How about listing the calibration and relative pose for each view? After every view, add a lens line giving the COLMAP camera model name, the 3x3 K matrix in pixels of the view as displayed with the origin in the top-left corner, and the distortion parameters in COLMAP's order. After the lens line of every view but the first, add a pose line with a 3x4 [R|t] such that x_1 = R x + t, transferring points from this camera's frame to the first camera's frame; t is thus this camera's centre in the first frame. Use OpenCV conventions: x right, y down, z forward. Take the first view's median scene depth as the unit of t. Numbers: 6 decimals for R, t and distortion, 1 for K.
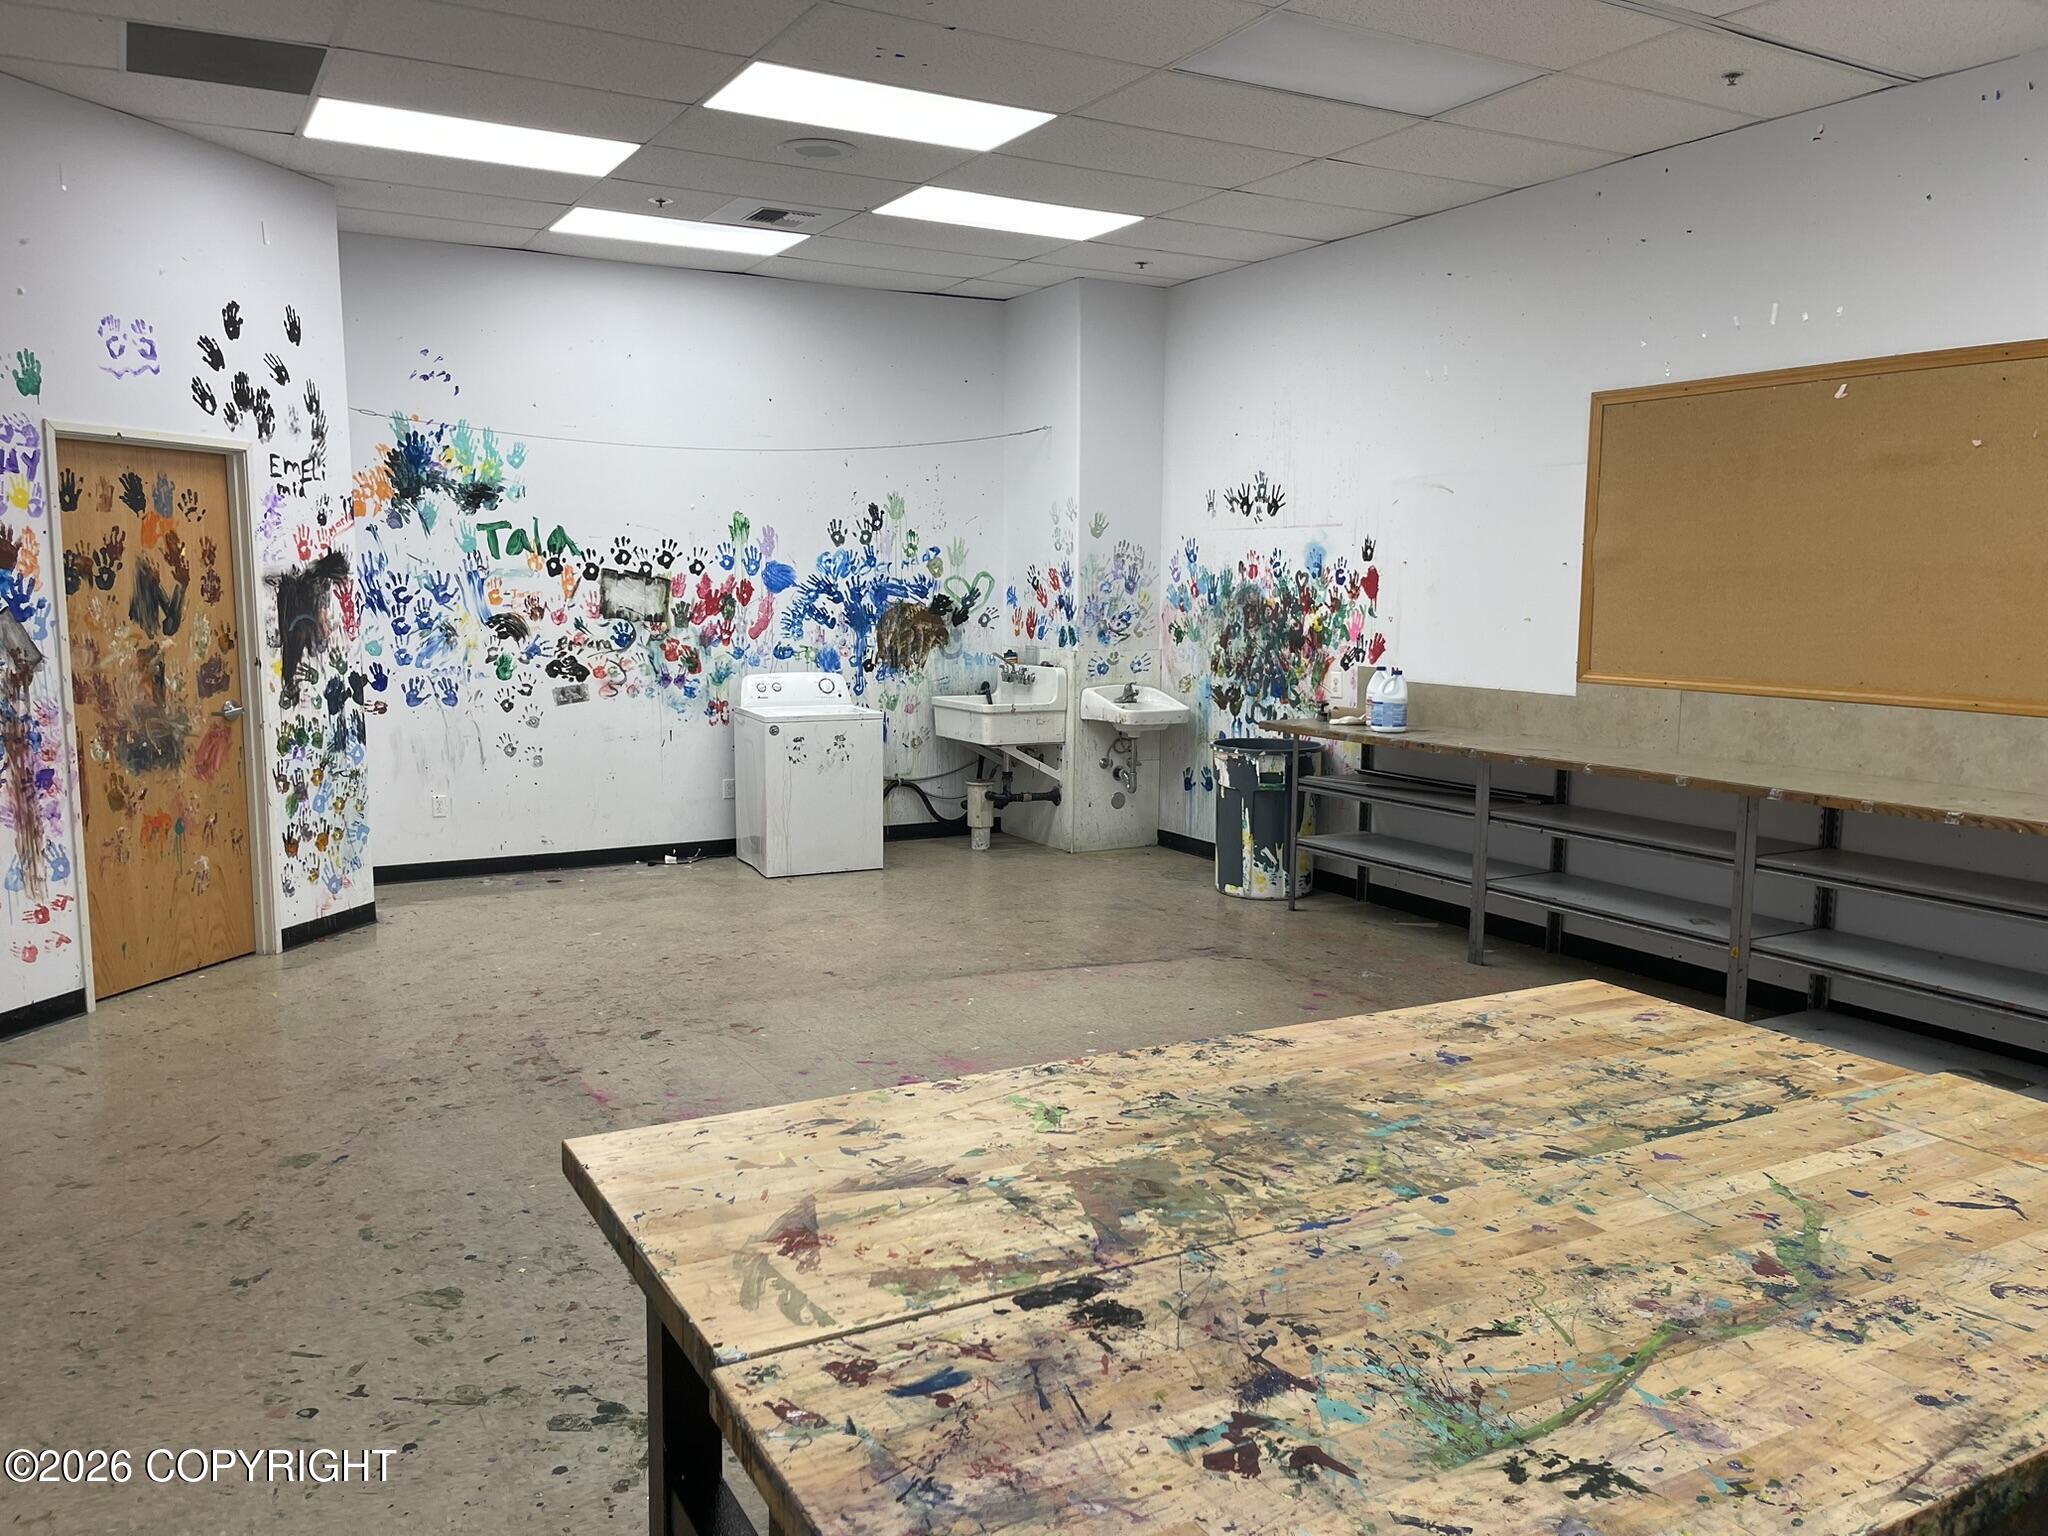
lens RADIAL K [[1544.5, 0, 1024.0], [0, 1544.5, 768.0], [0, 0, 1]] dist [0.066152, -0.095714]
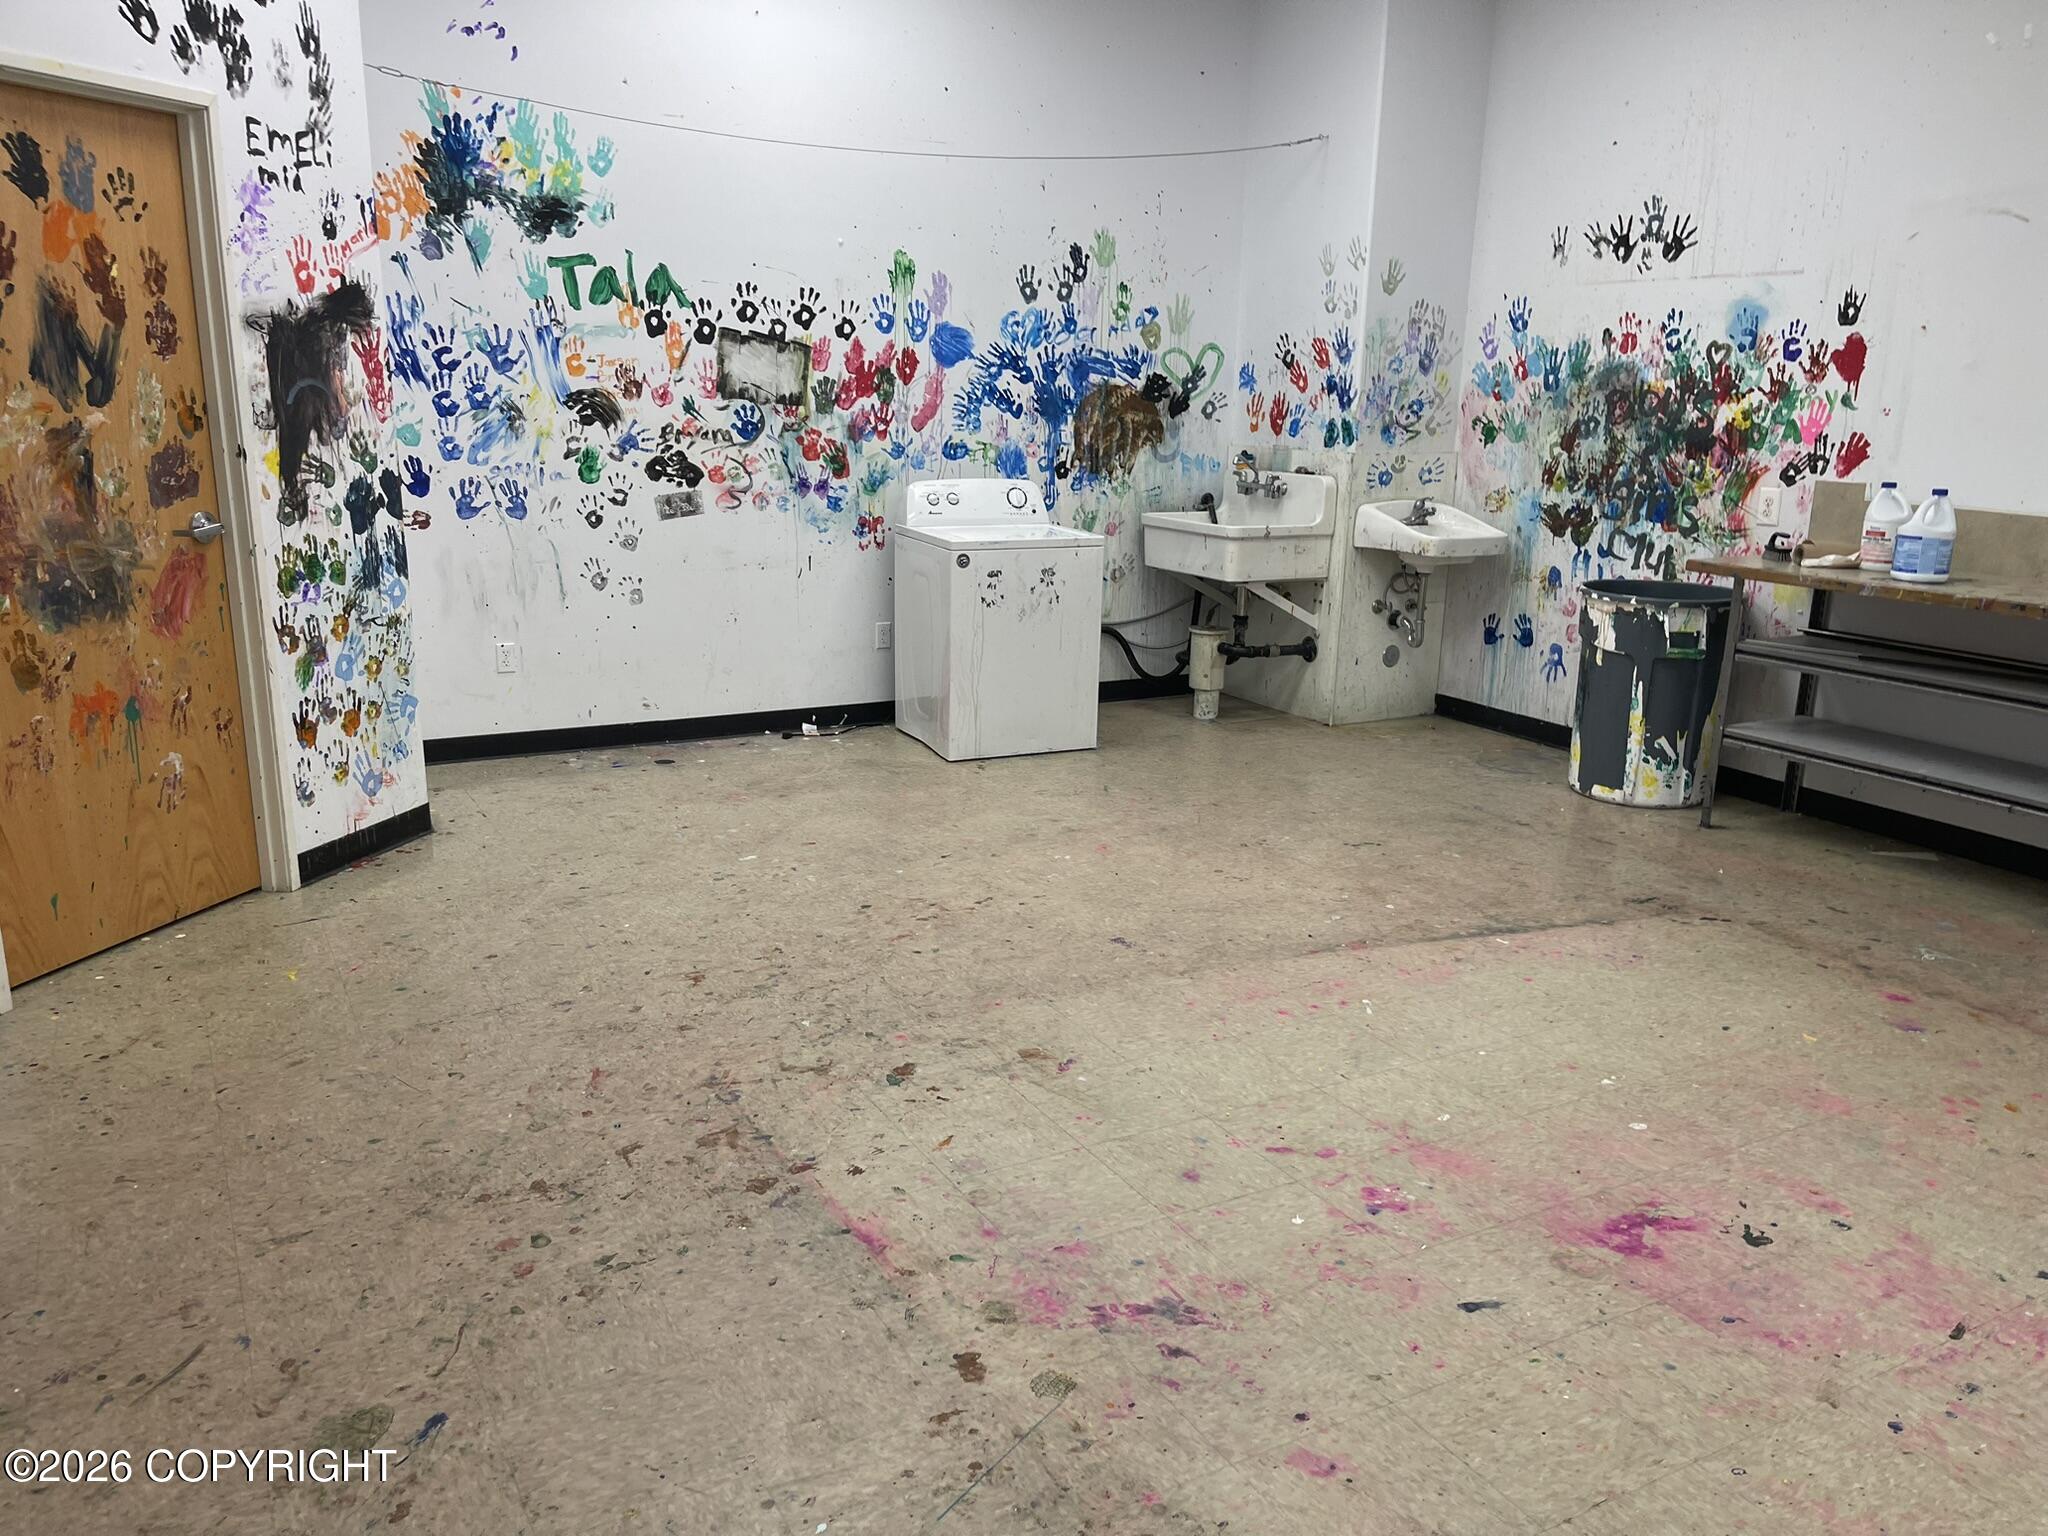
lens RADIAL K [[1516.0, 0, 1024.0], [0, 1516.0, 768.0], [0, 0, 1]] dist [0.063367, -0.097225]
pose [[0.999892, 0.014580, 0.001900, -0.138077], [-0.014704, 0.991705, 0.127693, -0.019786], [-0.000022, -0.127707, 0.991812, 0.294126]]
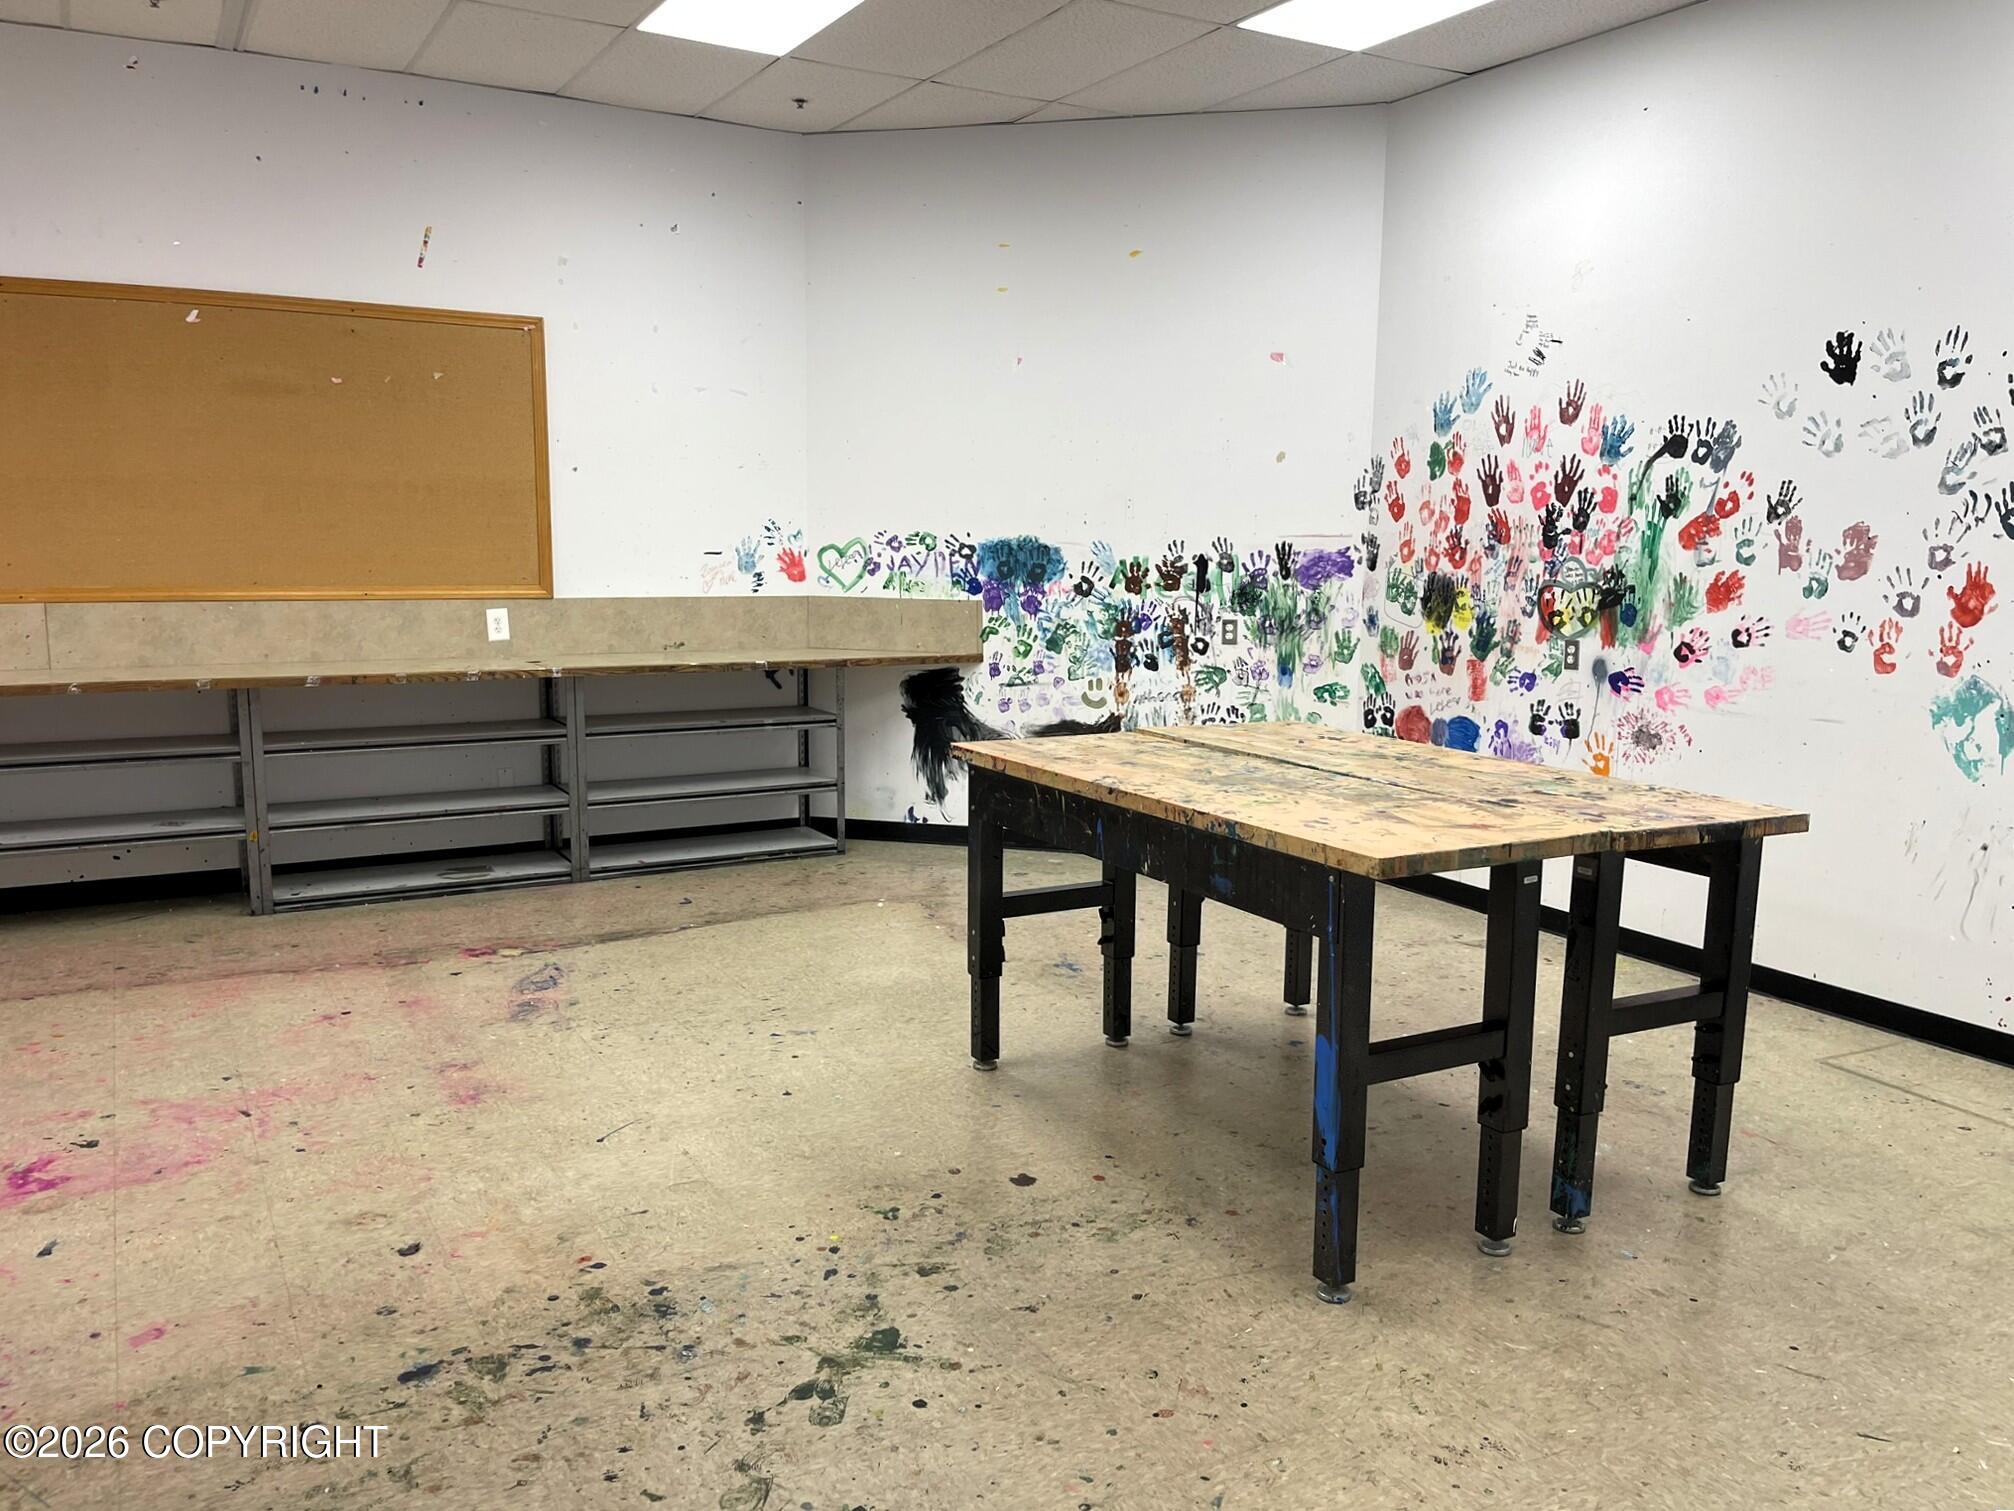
lens RADIAL K [[1490.8, 0, 1007.0], [0, 1490.8, 755.5], [0, 0, 1]] dist [0.063367, -0.097225]
pose [[-0.011408, -0.154248, 0.987966, -0.399830], [0.107231, 0.982144, 0.154577, -0.029473], [-0.994169, 0.107704, 0.005335, 0.329129]]
